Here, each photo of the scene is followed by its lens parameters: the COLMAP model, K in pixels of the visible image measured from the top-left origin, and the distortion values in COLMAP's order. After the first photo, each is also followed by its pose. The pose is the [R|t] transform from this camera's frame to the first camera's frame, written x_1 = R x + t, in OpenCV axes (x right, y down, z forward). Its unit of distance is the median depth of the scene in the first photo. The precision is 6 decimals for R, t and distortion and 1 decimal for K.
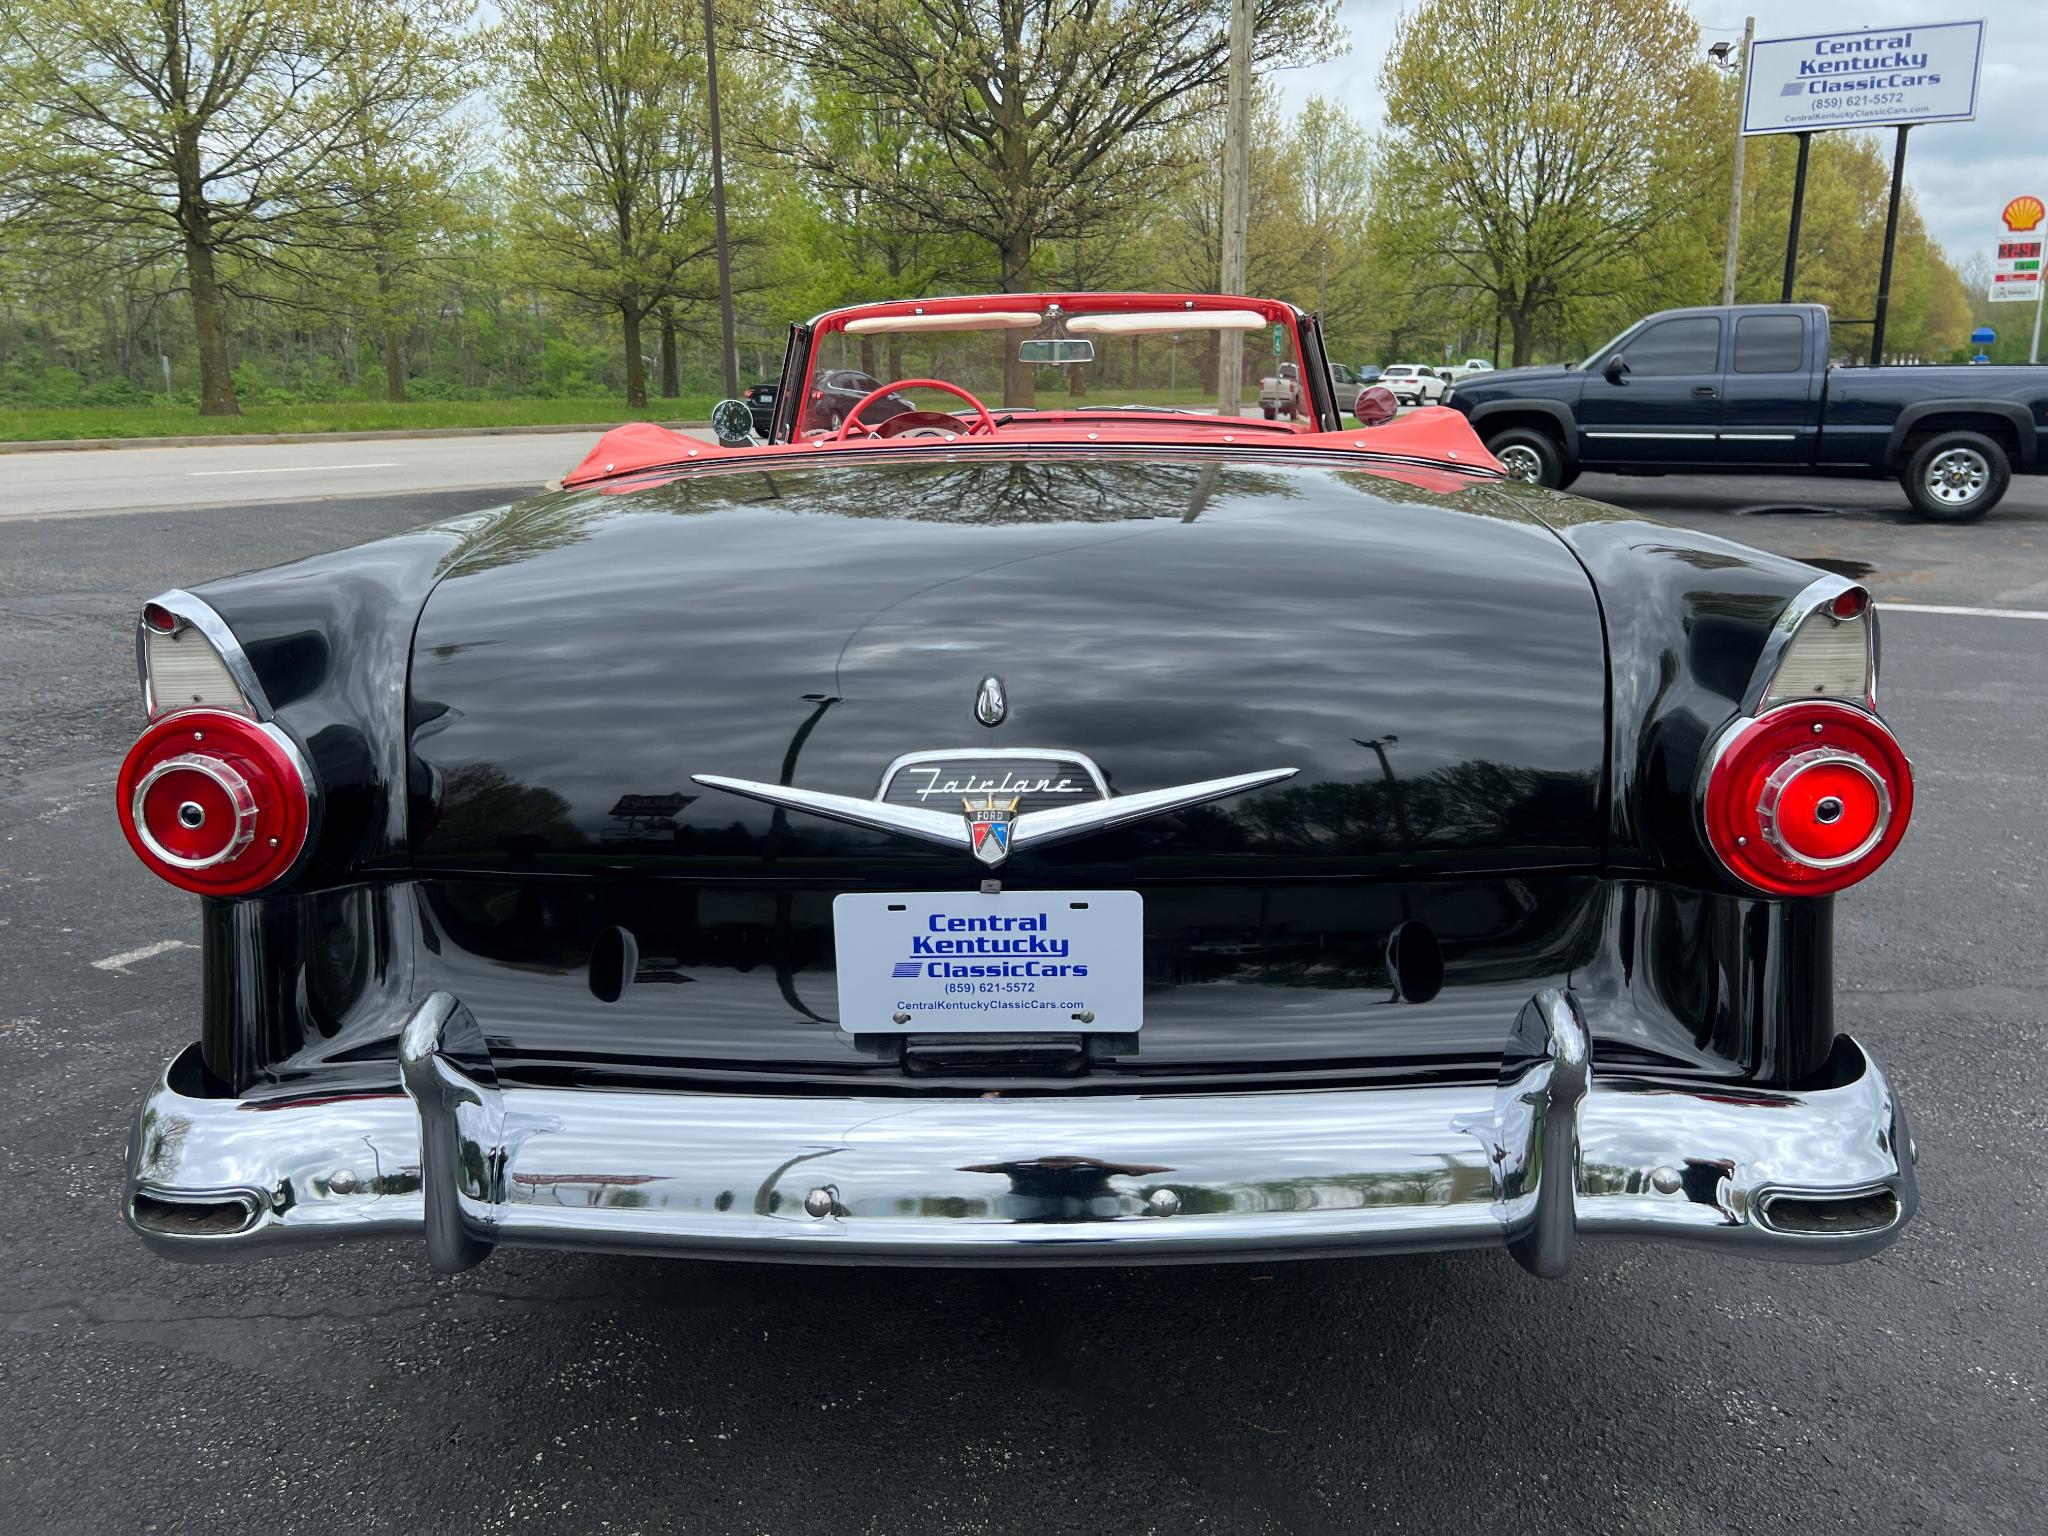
lens RADIAL K [[1552.9, 0, 1024.0], [0, 1552.9, 763.2], [0, 0, 1]] dist [0.045944, -0.052361]
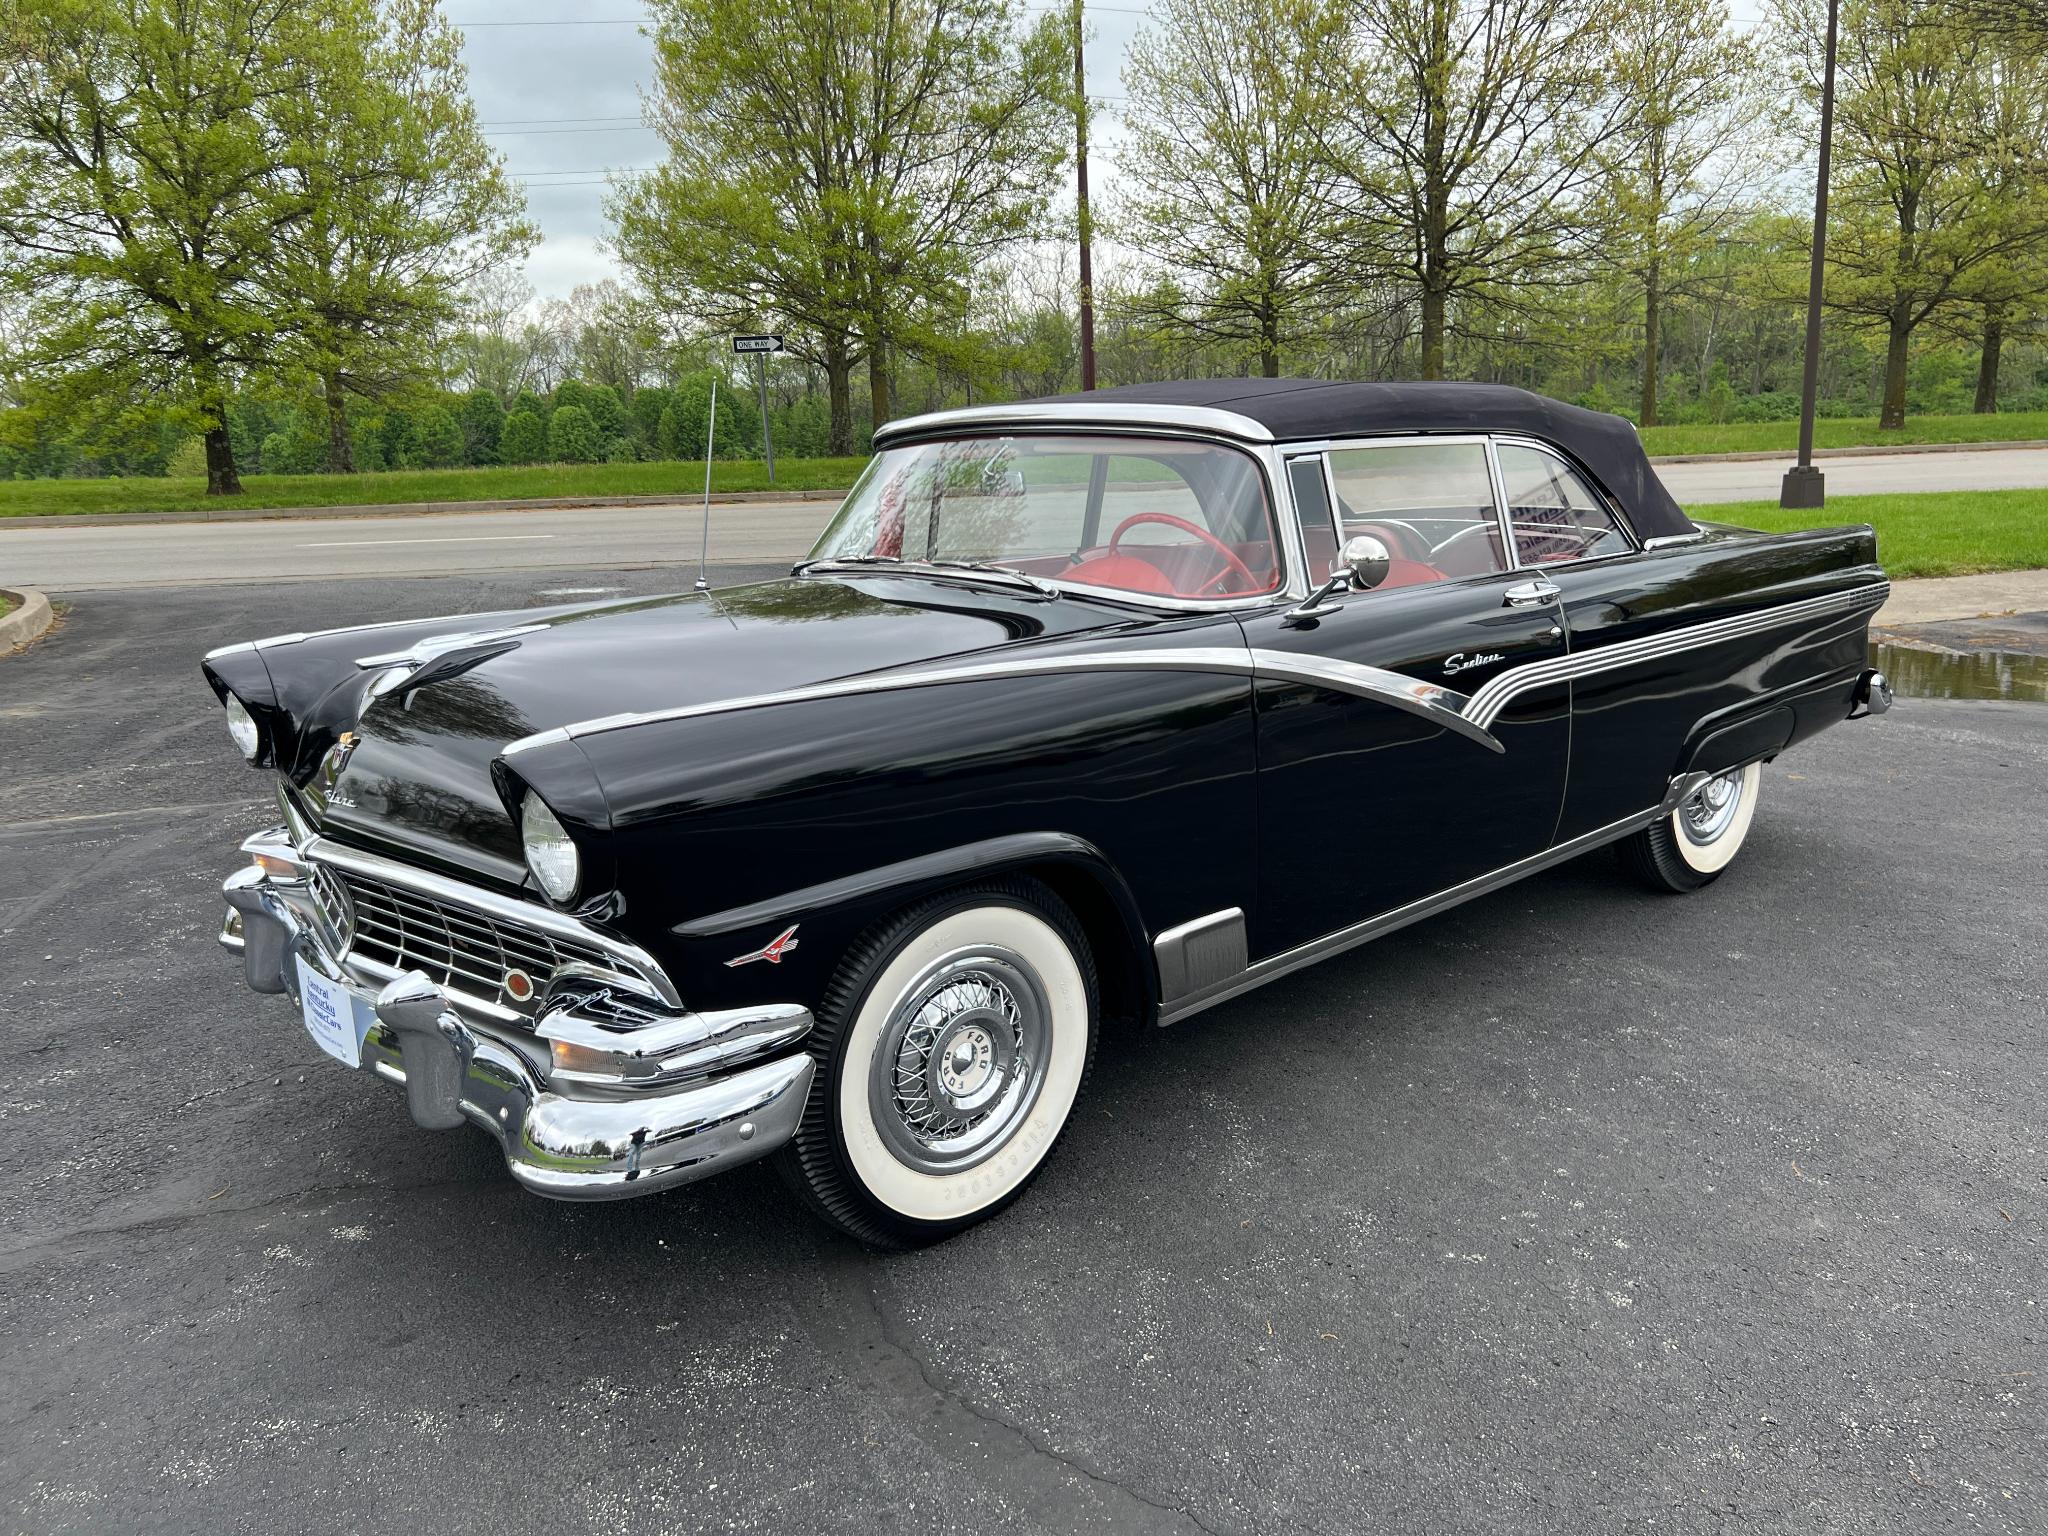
lens RADIAL K [[1552.9, 0, 1019.0], [0, 1552.9, 758.7], [0, 0, 1]] dist [0.045944, -0.052361]
pose [[0.689594, 0.136715, -0.711175, 0.072549], [-0.144984, 0.988201, 0.049385, -0.012156], [0.709535, 0.069053, 0.701279, 0.025745]]
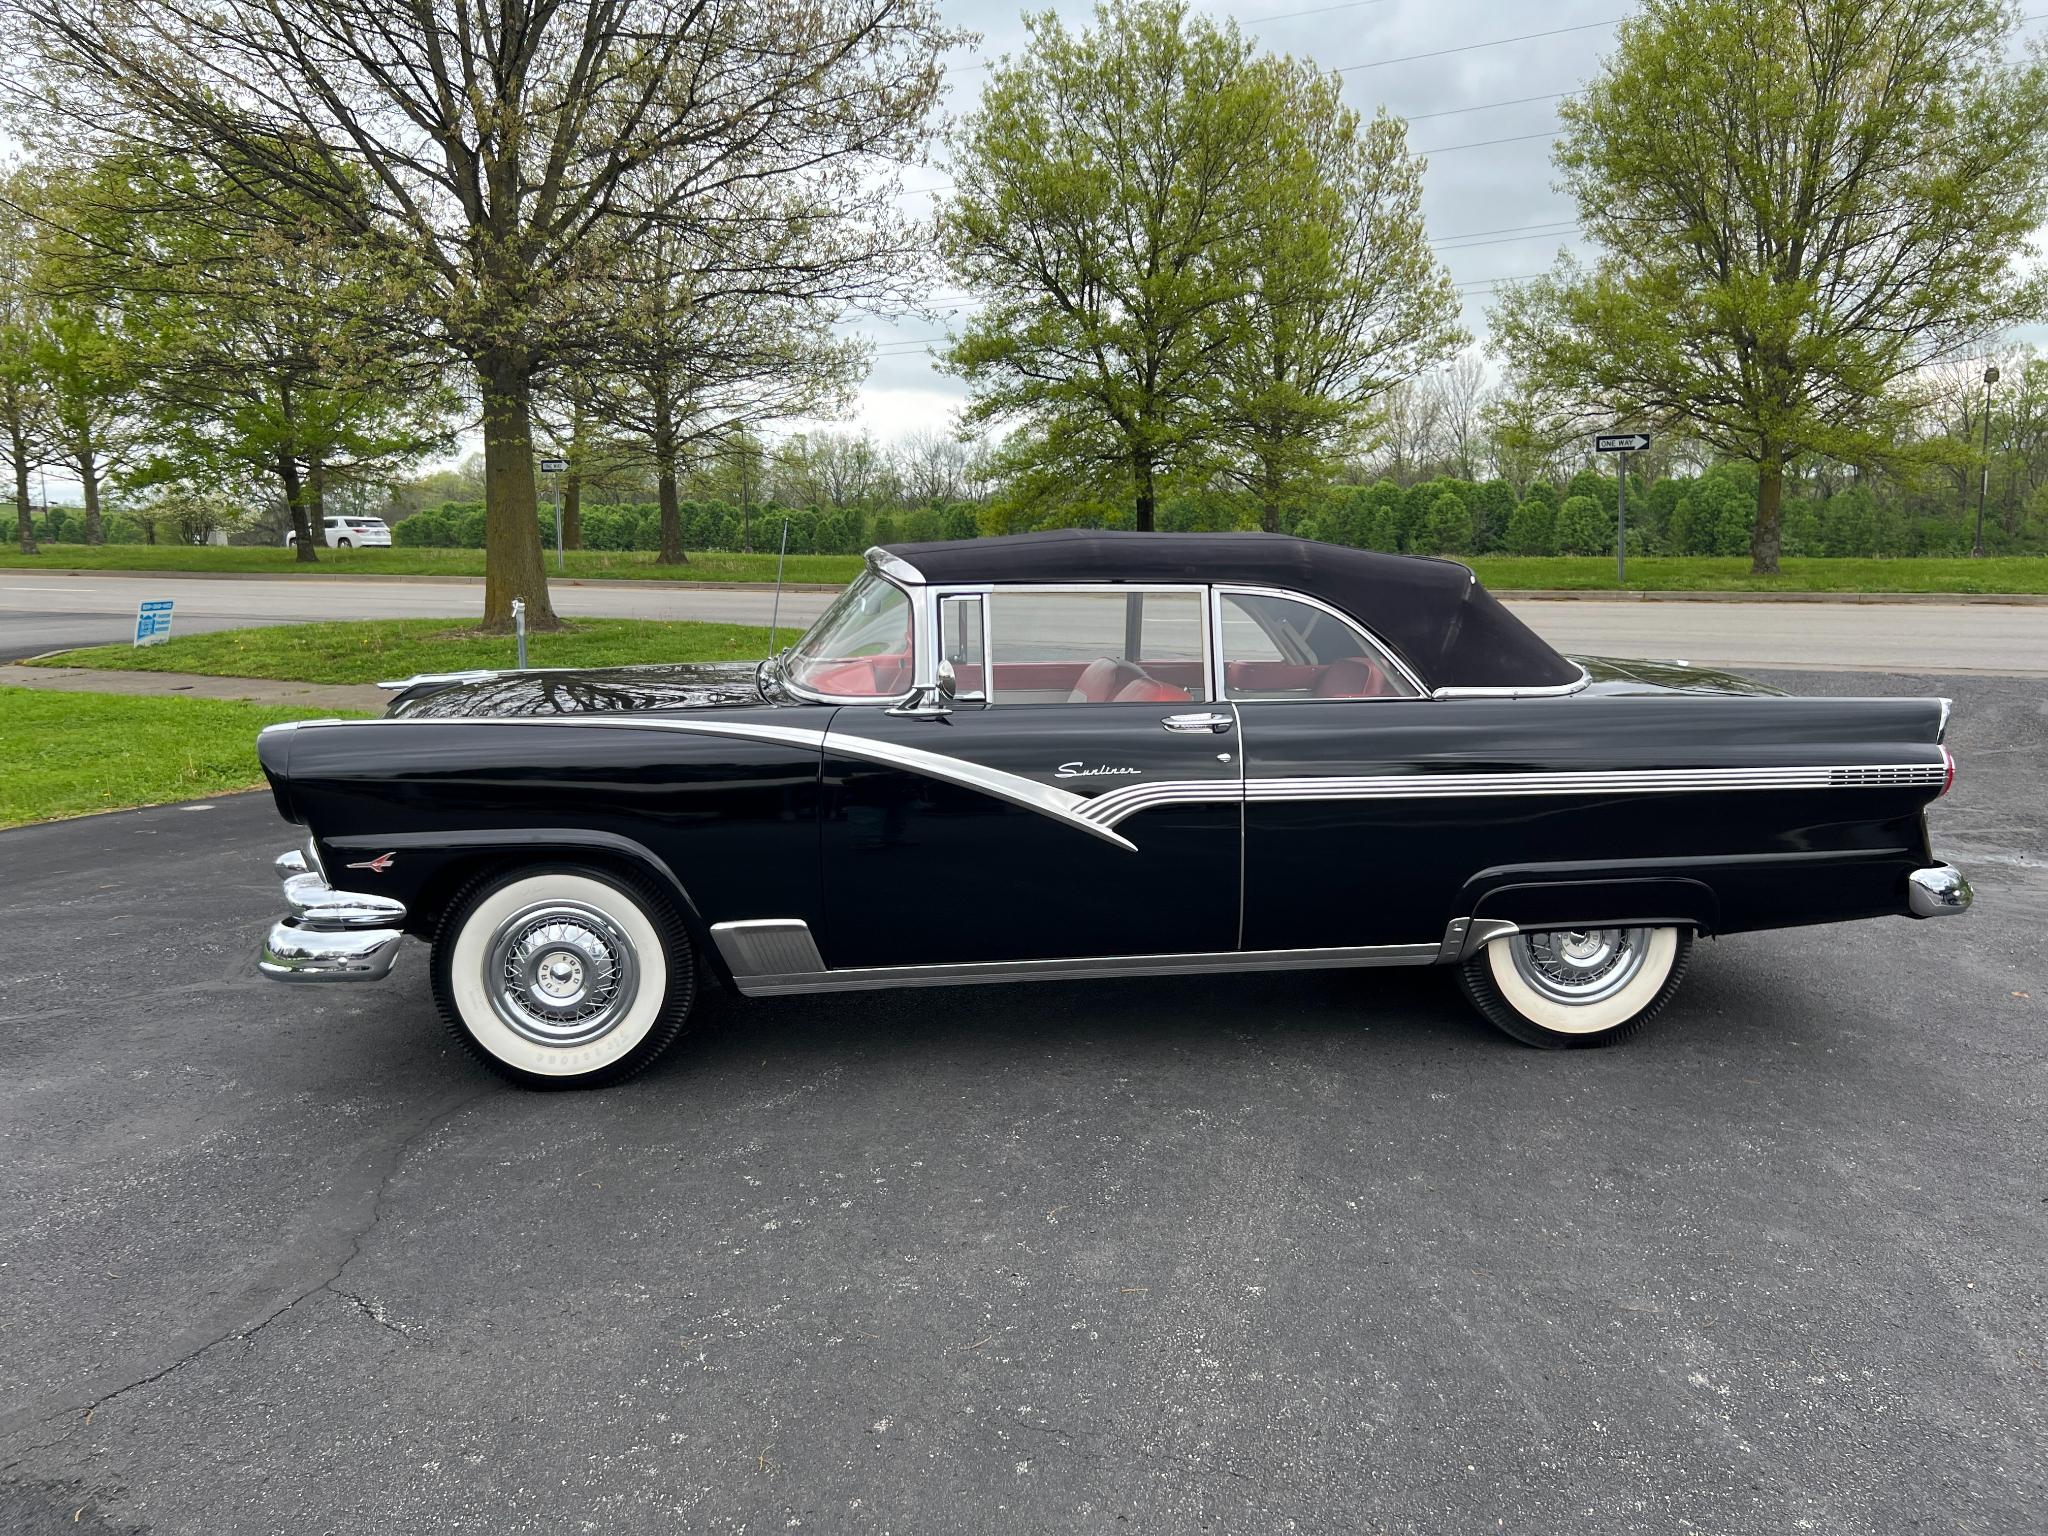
lens RADIAL K [[1552.9, 0, 1048.1], [0, 1552.9, 759.1], [0, 0, 1]] dist [0.045944, -0.052361]
pose [[0.139622, 0.148010, -0.979080, 0.155233], [-0.227697, 0.967068, 0.113724, -0.036270], [0.963670, 0.207056, 0.168726, 0.110464]]
